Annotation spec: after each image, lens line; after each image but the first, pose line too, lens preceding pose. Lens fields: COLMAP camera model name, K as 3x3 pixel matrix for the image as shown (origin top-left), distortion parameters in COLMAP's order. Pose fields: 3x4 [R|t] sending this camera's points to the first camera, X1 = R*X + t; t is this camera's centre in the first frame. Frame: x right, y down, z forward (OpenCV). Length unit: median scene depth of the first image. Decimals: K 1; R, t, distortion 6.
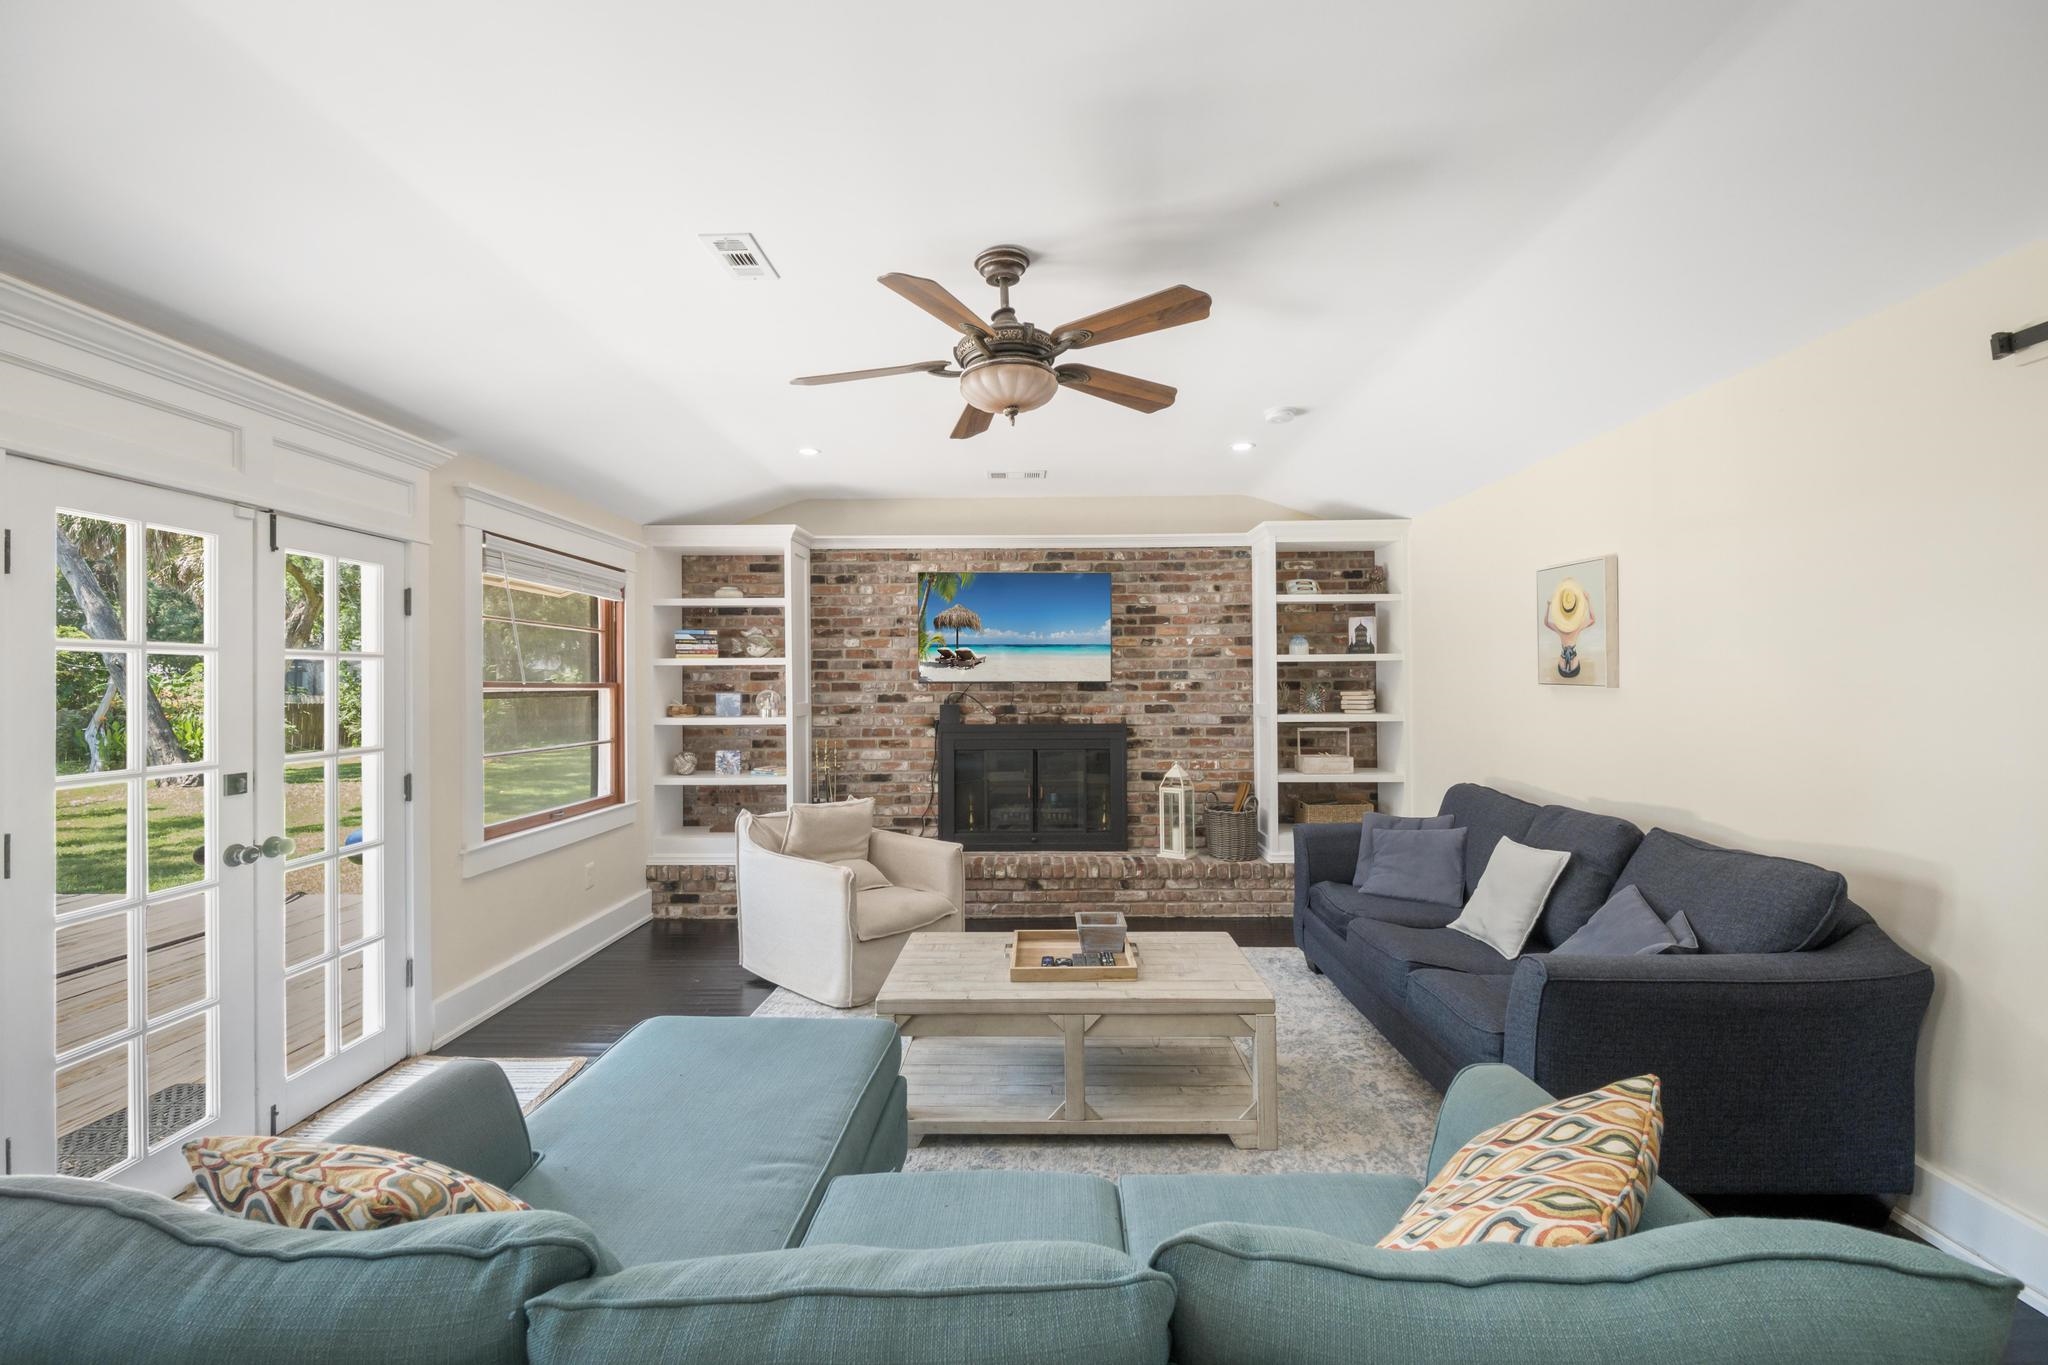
lens RADIAL K [[813.0, 0, 1032.3], [0, 813.0, 671.2], [0, 0, 1]] dist [0.000189, -0.003471]
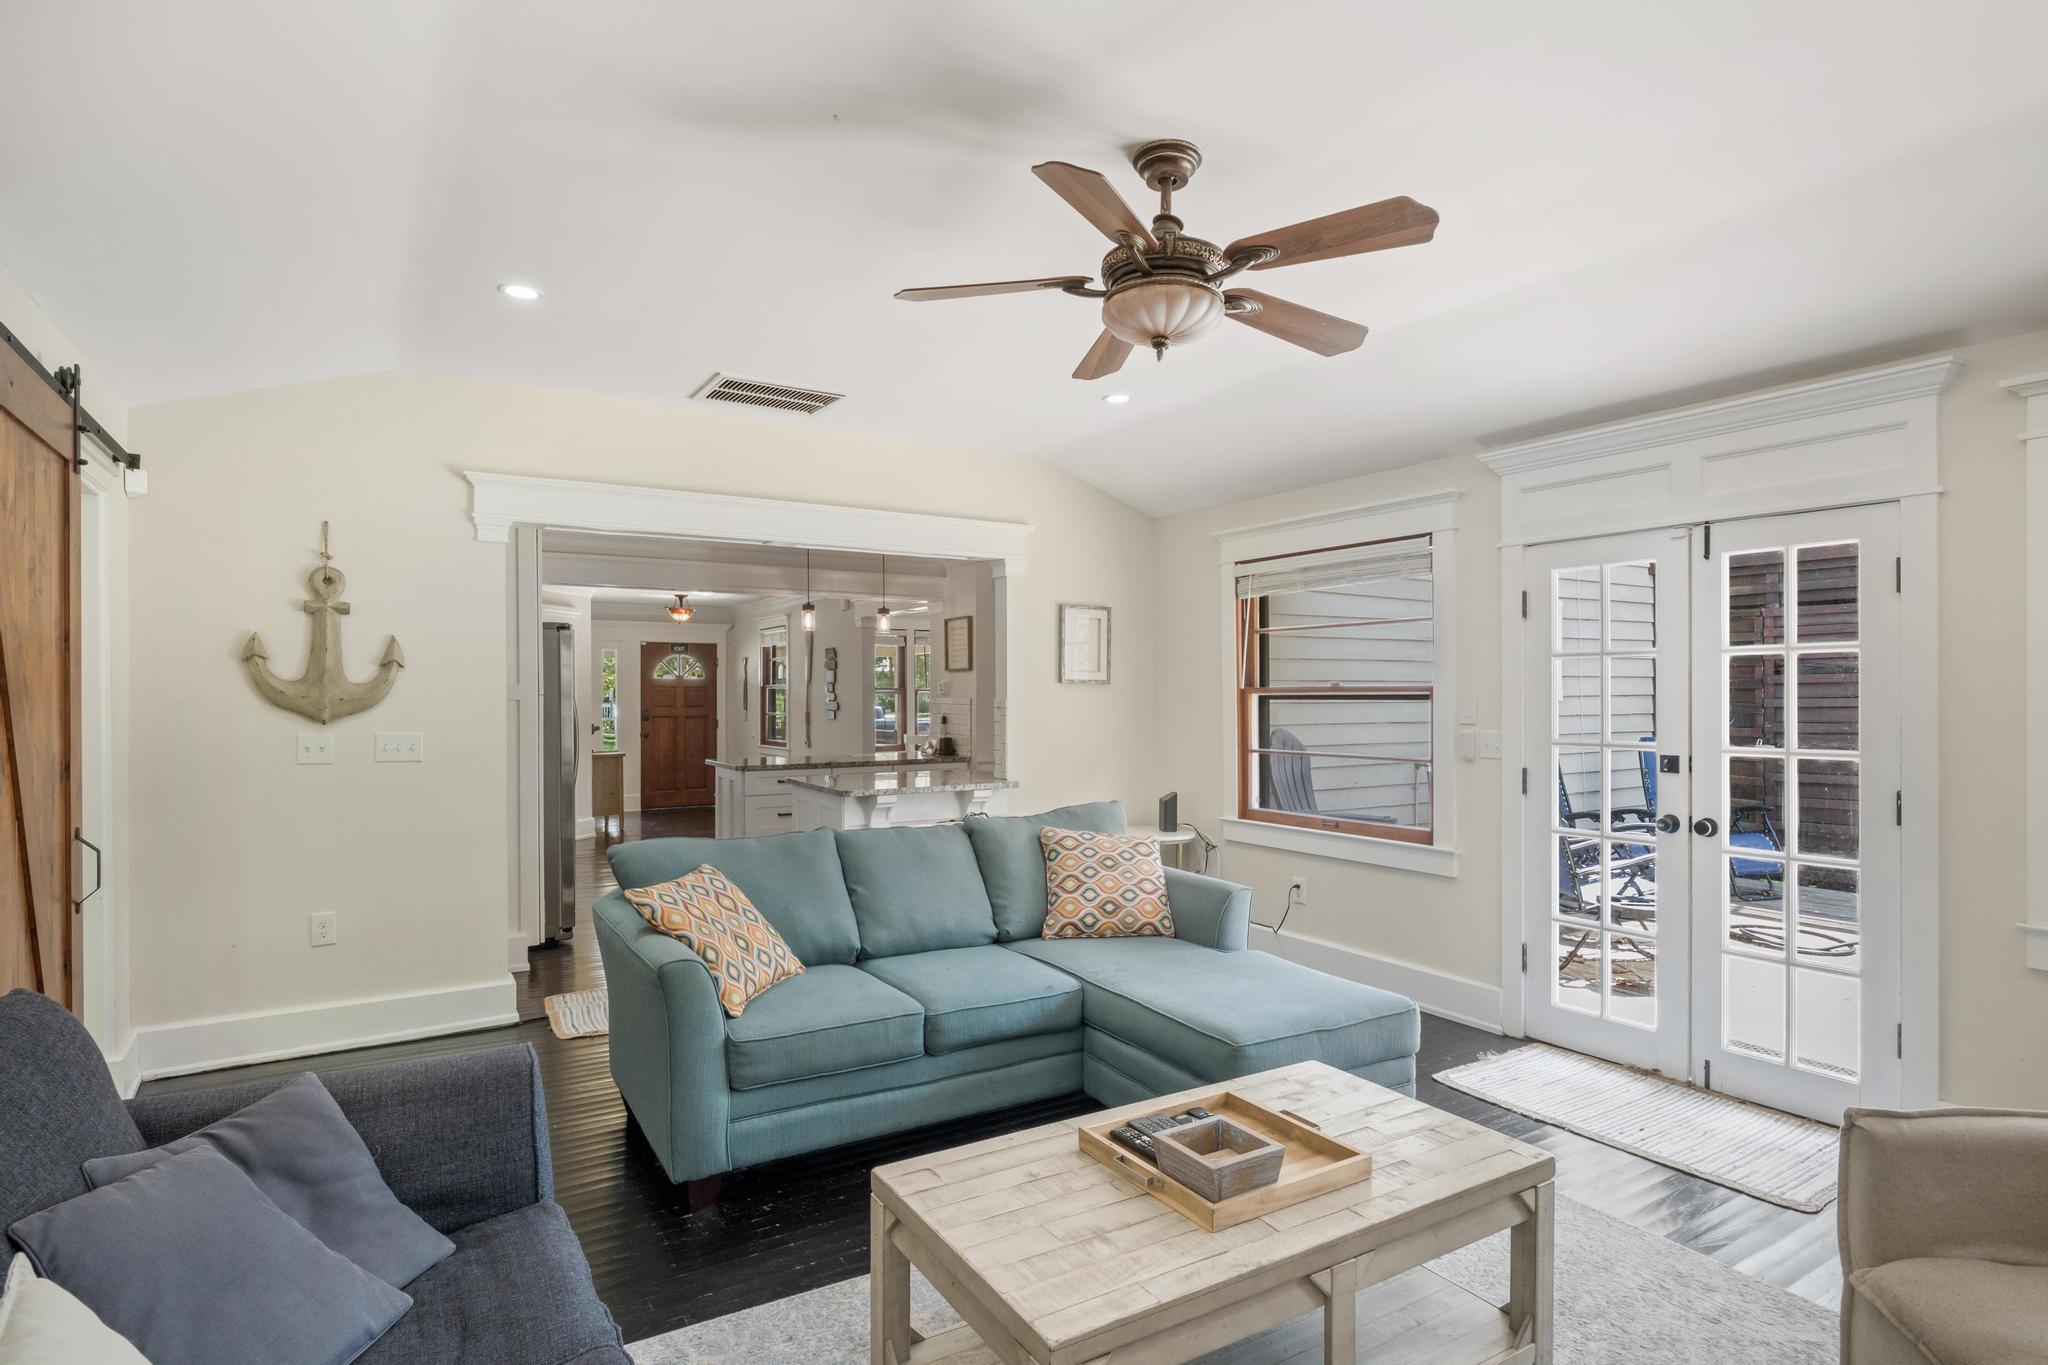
lens RADIAL K [[1077.1, 0, 1029.6], [0, 1077.1, 691.3], [0, 0, 1]] dist [-0.005501, -0.000690]
pose [[-0.843394, 0.007843, -0.537239, 0.309667], [0.014829, 0.999852, -0.008682, 0.015258], [0.537092, -0.015289, -0.843385, 0.859920]]
